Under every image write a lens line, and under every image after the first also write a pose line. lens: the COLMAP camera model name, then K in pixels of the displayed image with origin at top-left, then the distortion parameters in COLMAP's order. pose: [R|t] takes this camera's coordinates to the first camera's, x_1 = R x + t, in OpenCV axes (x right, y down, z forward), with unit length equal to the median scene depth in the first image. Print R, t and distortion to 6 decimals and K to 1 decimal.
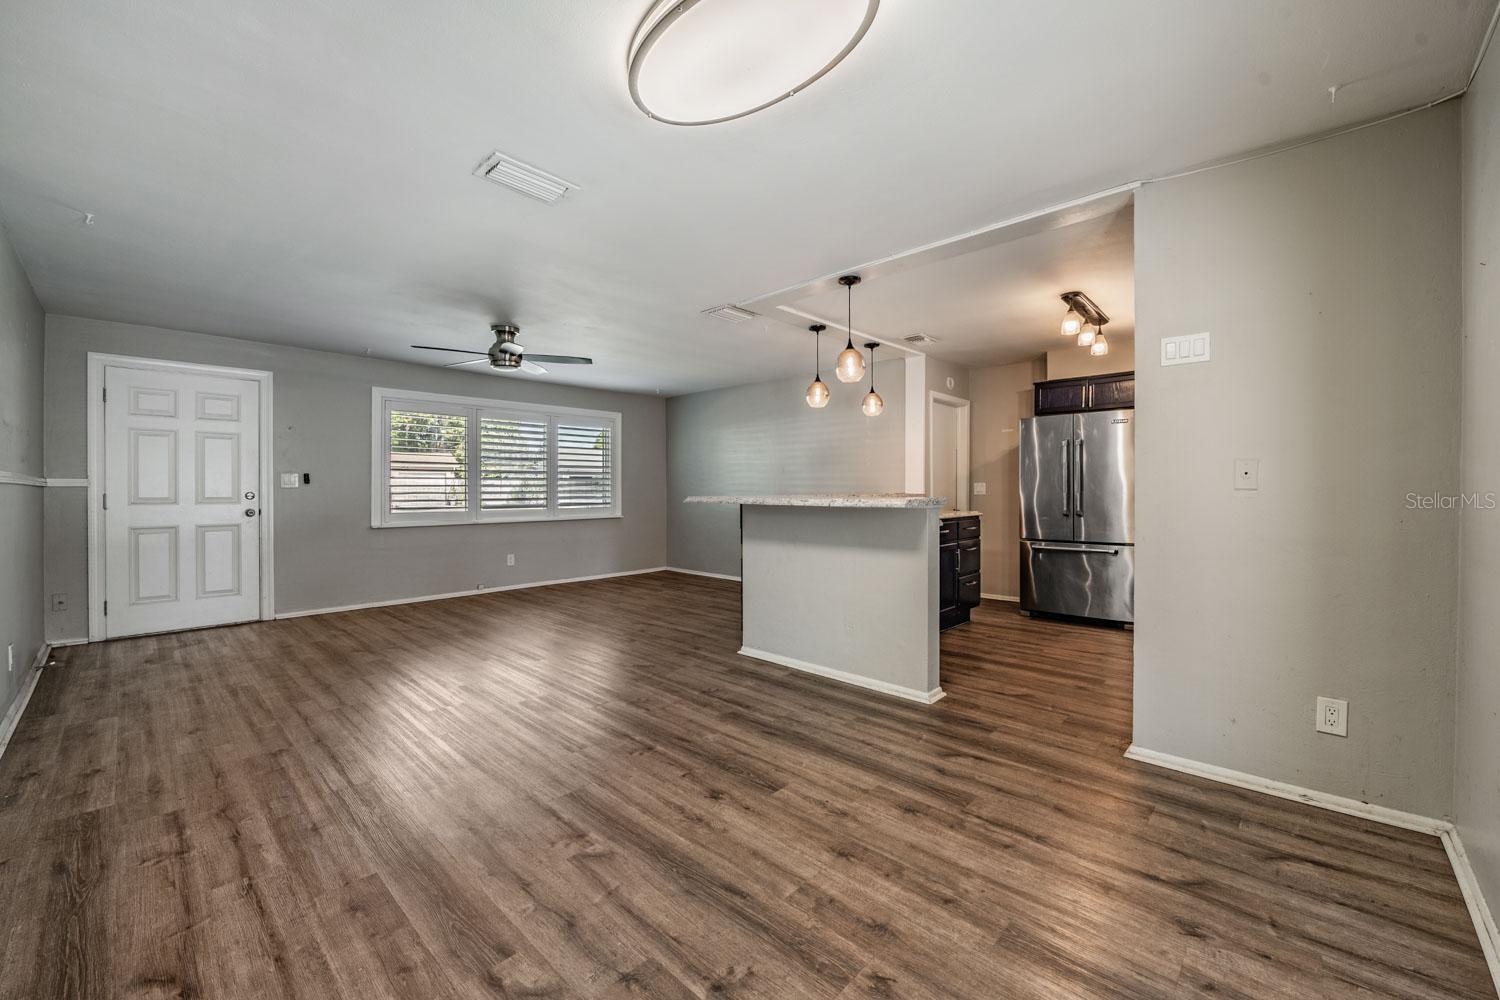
lens RADIAL K [[586.5, 0, 750.4], [0, 586.5, 487.4], [0, 0, 1]] dist [0.000905, 0.000054]
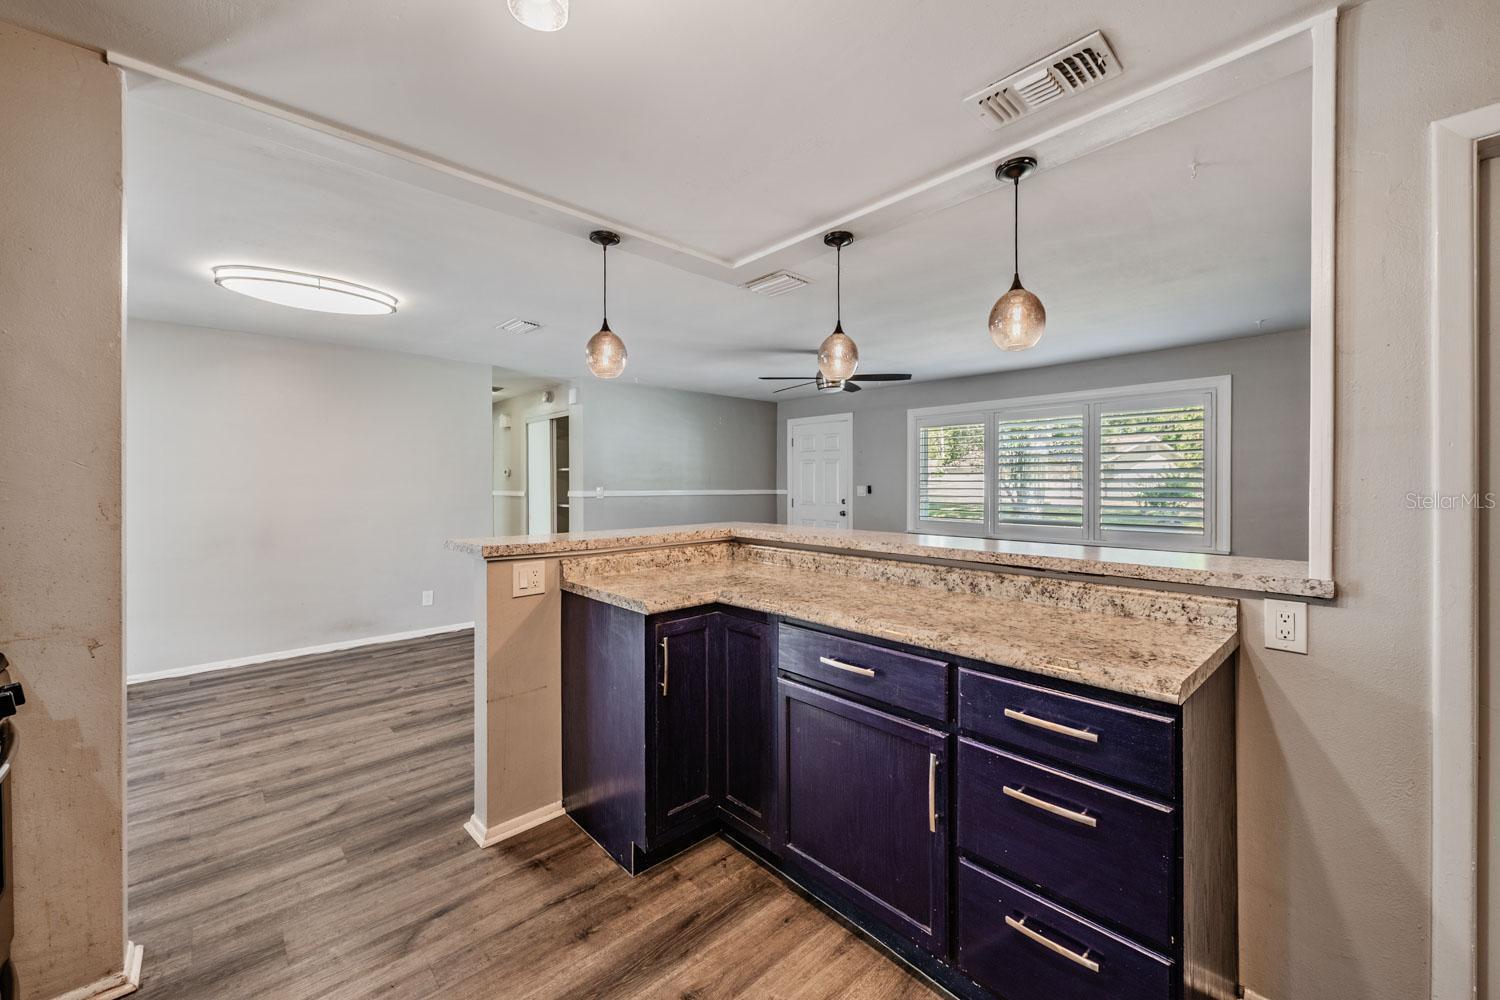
lens RADIAL K [[611.3, 0, 743.4], [0, 611.3, 479.4], [0, 0, 1]] dist [0.015108, -0.000302]
pose [[-0.088260, -0.001508, -0.996096, 0.953666], [0.003517, 0.999992, -0.001826, -0.055613], [0.996091, -0.003664, -0.088254, 1.294890]]
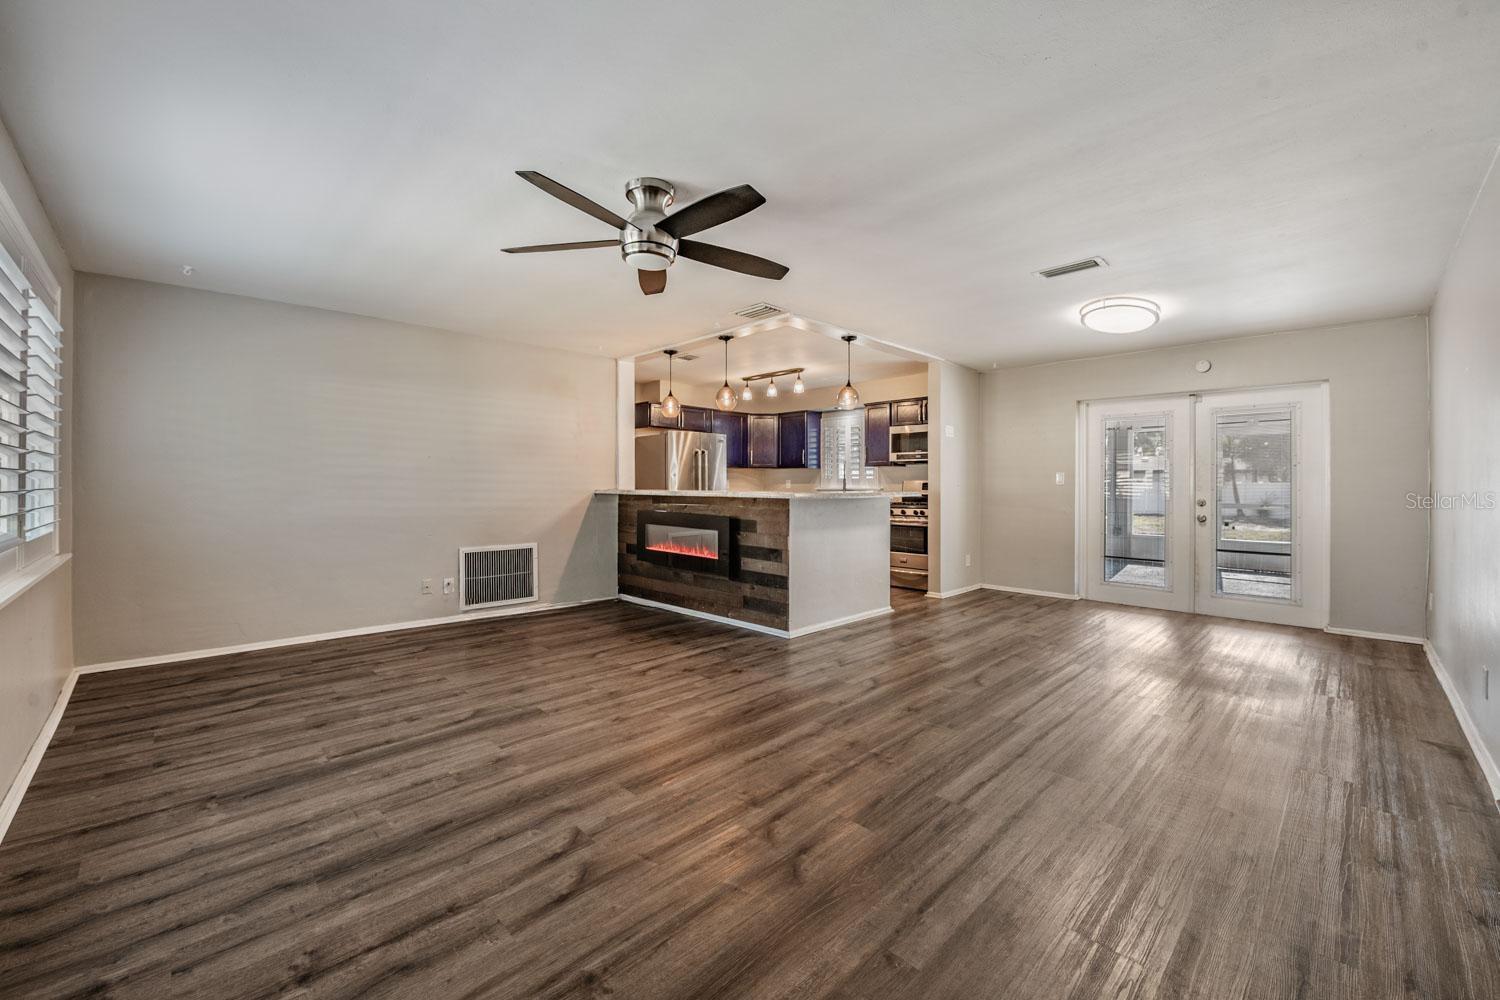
lens RADIAL K [[601.9, 0, 743.2], [0, 601.9, 486.2], [0, 0, 1]] dist [-0.008113, -0.000307]
pose [[0.044999, -0.004232, 0.998978, -1.347251], [-0.003263, 0.999985, 0.004383, -0.003532], [-0.998982, -0.003456, 0.044985, 1.246469]]
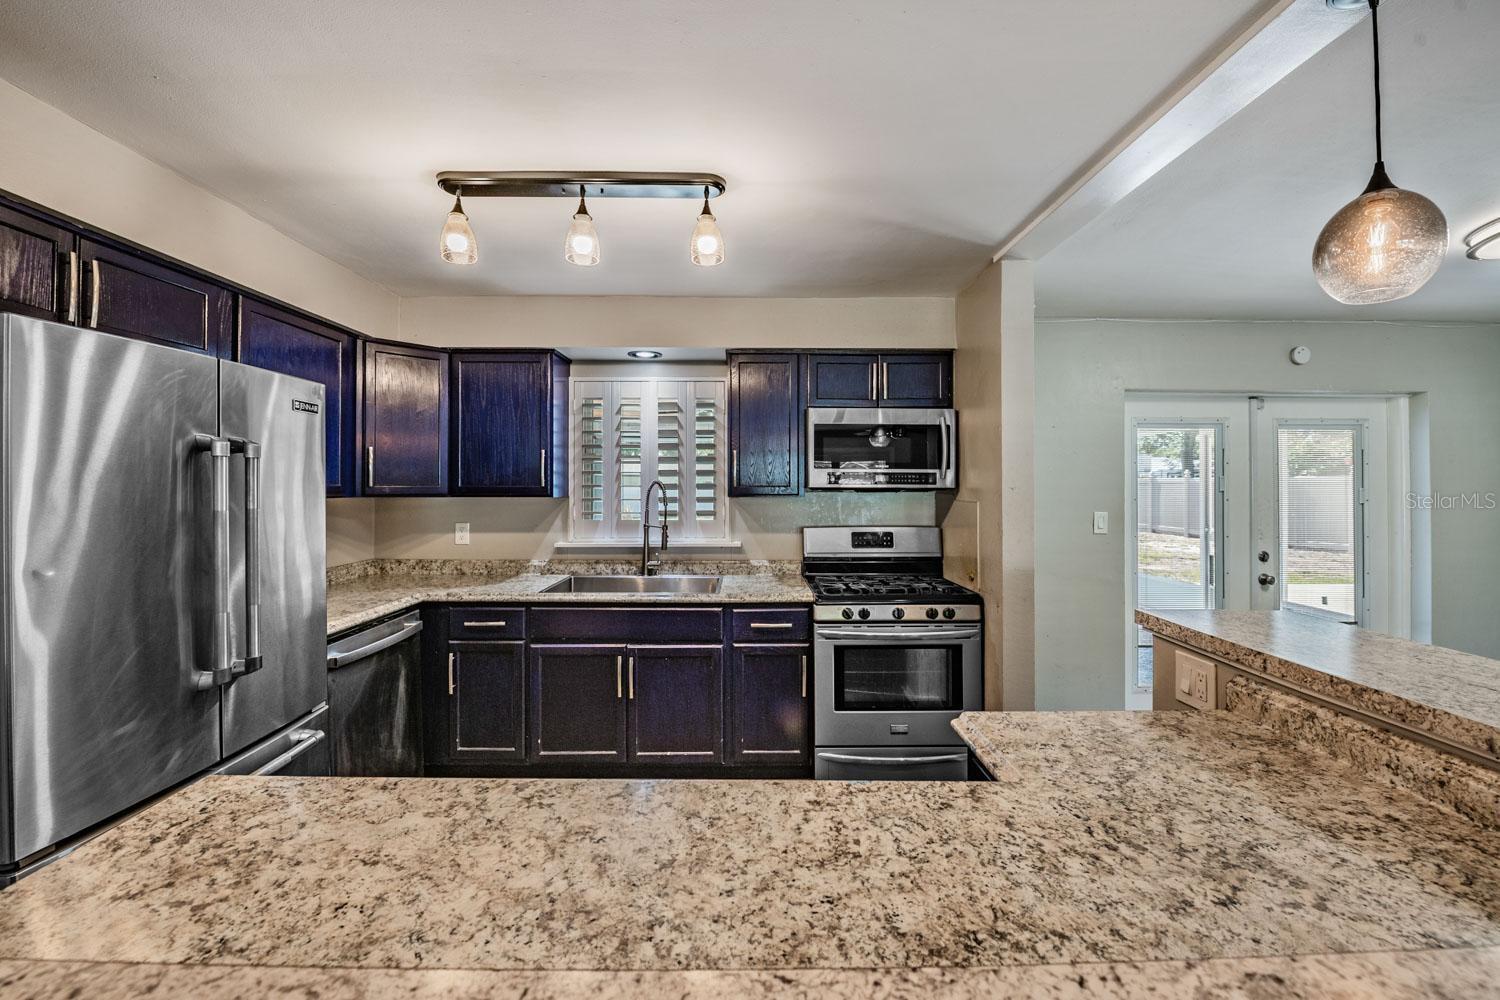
lens RADIAL K [[597.8, 0, 753.3], [0, 597.8, 483.7], [0, 0, 1]] dist [-0.015295, -0.000714]
pose [[-0.693218, -0.000904, 0.720727, 0.185055], [-0.000460, 1.000000, 0.000811, -0.088944], [-0.720728, 0.000231, -0.693218, 1.518832]]
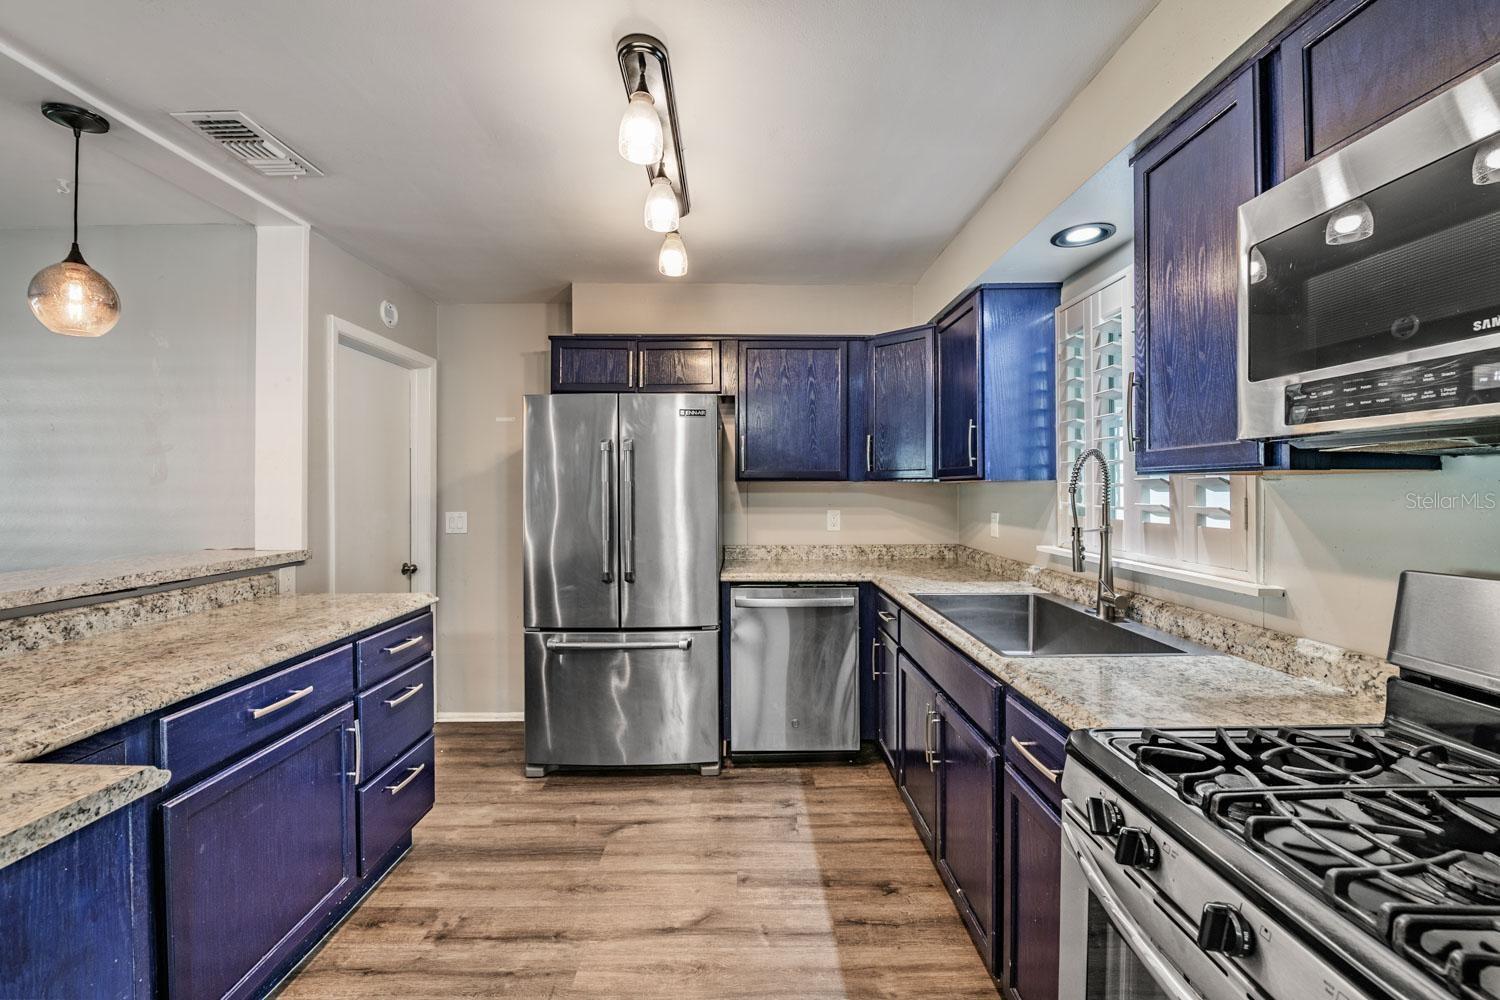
lens RADIAL K [[601.9, 0, 743.2], [0, 601.9, 486.2], [0, 0, 1]] dist [-0.008113, -0.000307]
pose [[0.725088, 0.000576, 0.688656, 0.378026], [0.001184, 0.999997, -0.002083, -0.058409], [-0.688655, 0.002325, 0.725085, 0.779165]]
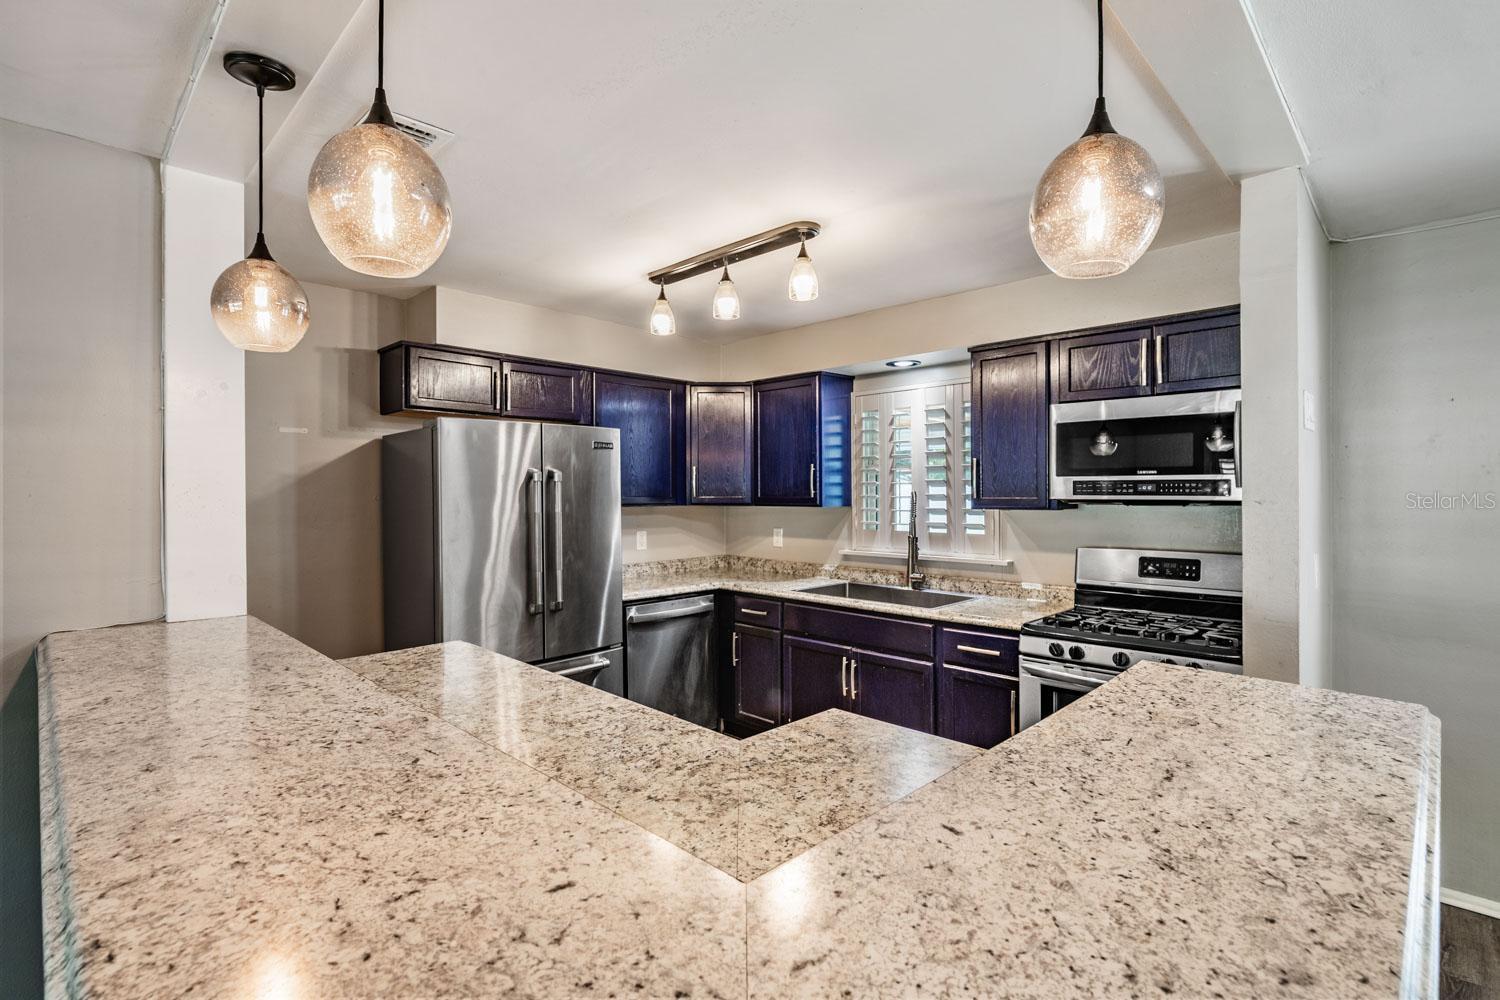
lens RADIAL K [[707.0, 0, 749.4], [0, 707.0, 490.5], [0, 0, 1]] dist [-0.002100, -0.000015]
pose [[0.021076, 0.001506, 0.999777, -0.135403], [0.003925, 0.999991, -0.001589, -0.093730], [-0.999770, 0.003958, 0.021070, 1.196596]]
